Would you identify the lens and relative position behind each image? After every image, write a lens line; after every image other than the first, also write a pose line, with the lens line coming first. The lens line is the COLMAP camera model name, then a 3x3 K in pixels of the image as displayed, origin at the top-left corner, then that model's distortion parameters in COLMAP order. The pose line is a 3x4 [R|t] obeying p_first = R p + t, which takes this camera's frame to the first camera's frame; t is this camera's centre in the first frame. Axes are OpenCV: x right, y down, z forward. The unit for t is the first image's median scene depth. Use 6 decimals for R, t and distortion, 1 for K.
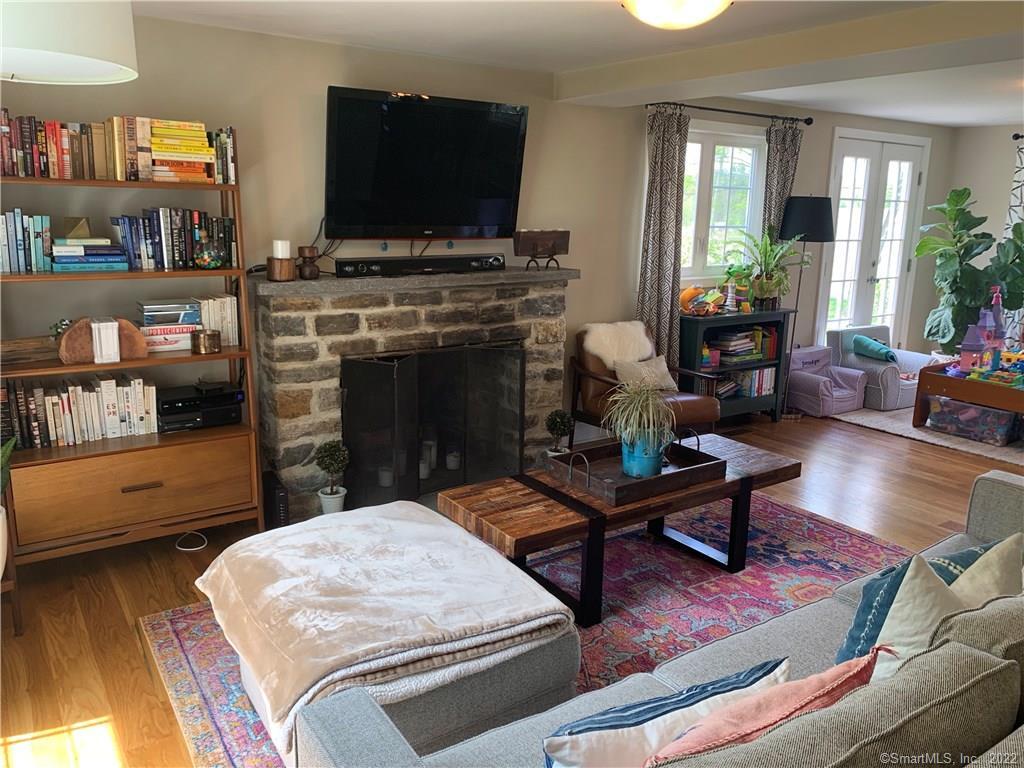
lens RADIAL K [[784.7, 0, 501.6], [0, 784.7, 381.2], [0, 0, 1]] dist [0.037300, -0.050717]
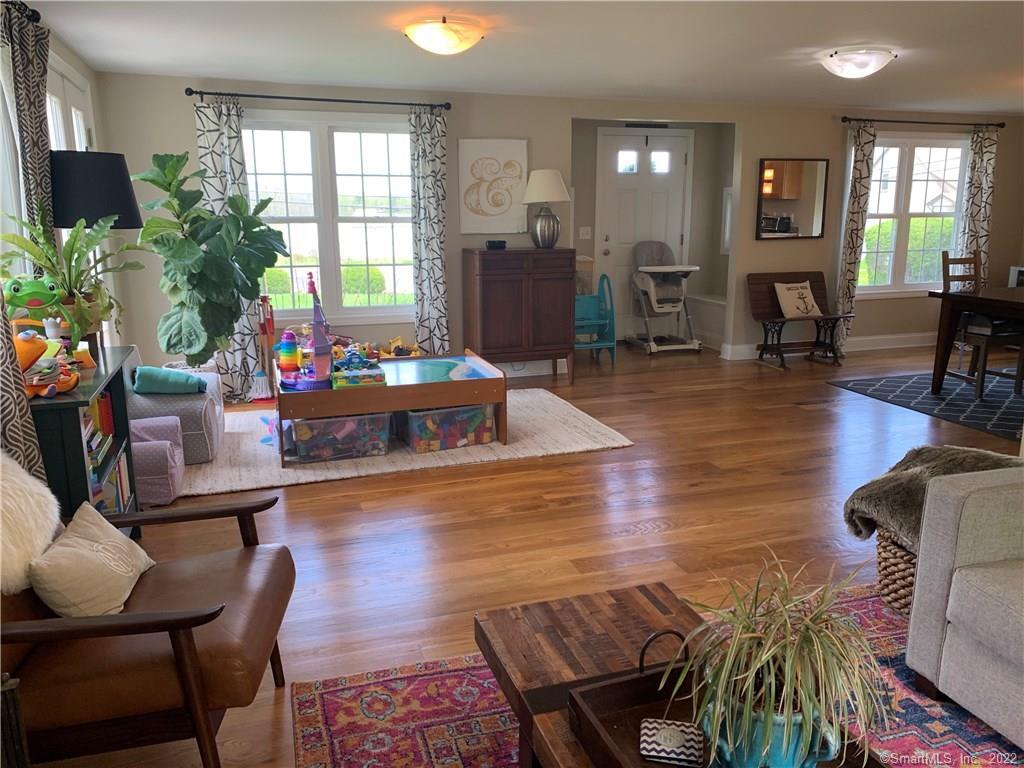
lens RADIAL K [[784.7, 0, 515.3], [0, 784.7, 369.0], [0, 0, 1]] dist [0.037300, -0.050717]
pose [[0.257911, -0.215981, 0.941719, -0.113920], [0.216304, 0.962861, 0.161590, -0.112825], [-0.941645, 0.162022, 0.295050, 0.593853]]
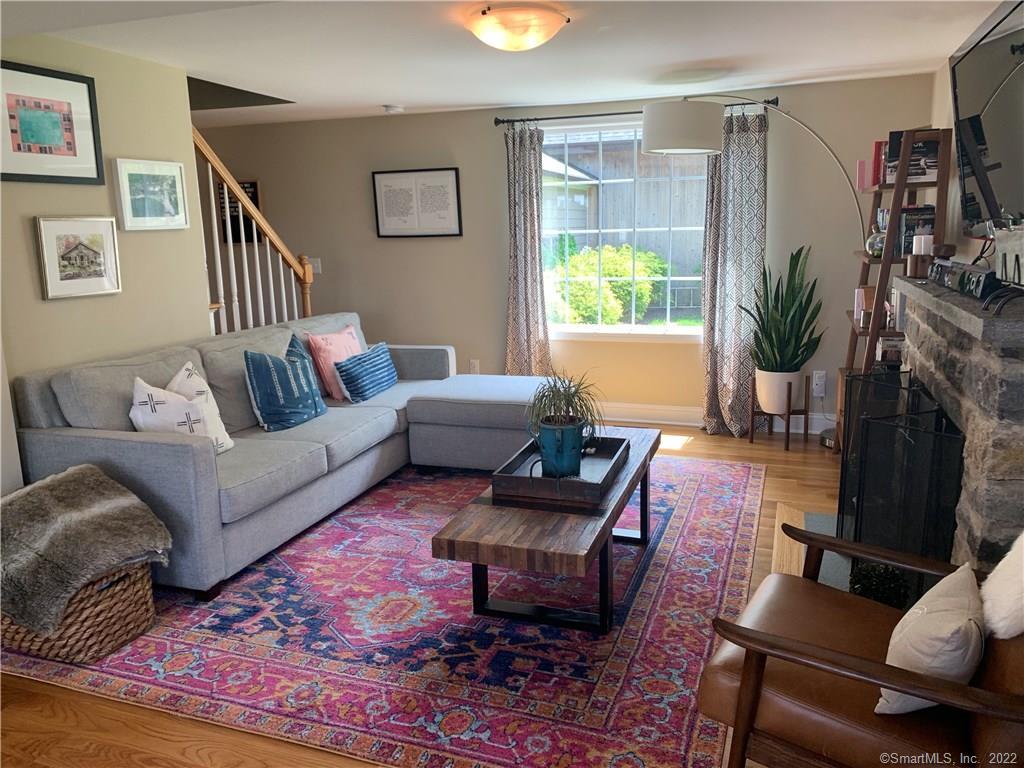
lens RADIAL K [[784.7, 0, 519.0], [0, 784.7, 380.8], [0, 0, 1]] dist [0.037300, -0.050717]
pose [[-0.797710, 0.122177, -0.590534, 0.478627], [-0.121508, 0.926612, 0.355845, -0.198336], [0.590672, 0.355616, -0.724323, 1.002146]]
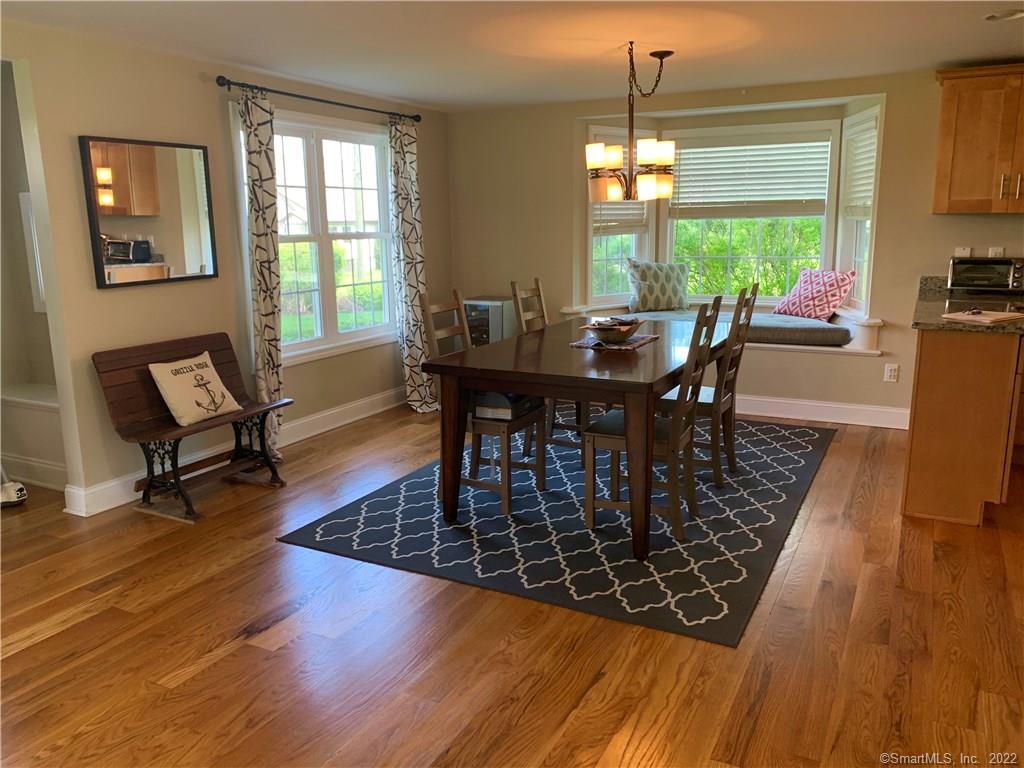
lens RADIAL K [[784.7, 0, 520.1], [0, 784.7, 376.8], [0, 0, 1]] dist [0.037300, -0.050717]
pose [[-0.488979, -0.184075, 0.852652, 0.479572], [0.191681, 0.930915, 0.310895, -0.094545], [-0.850975, 0.315459, -0.419914, 0.568557]]
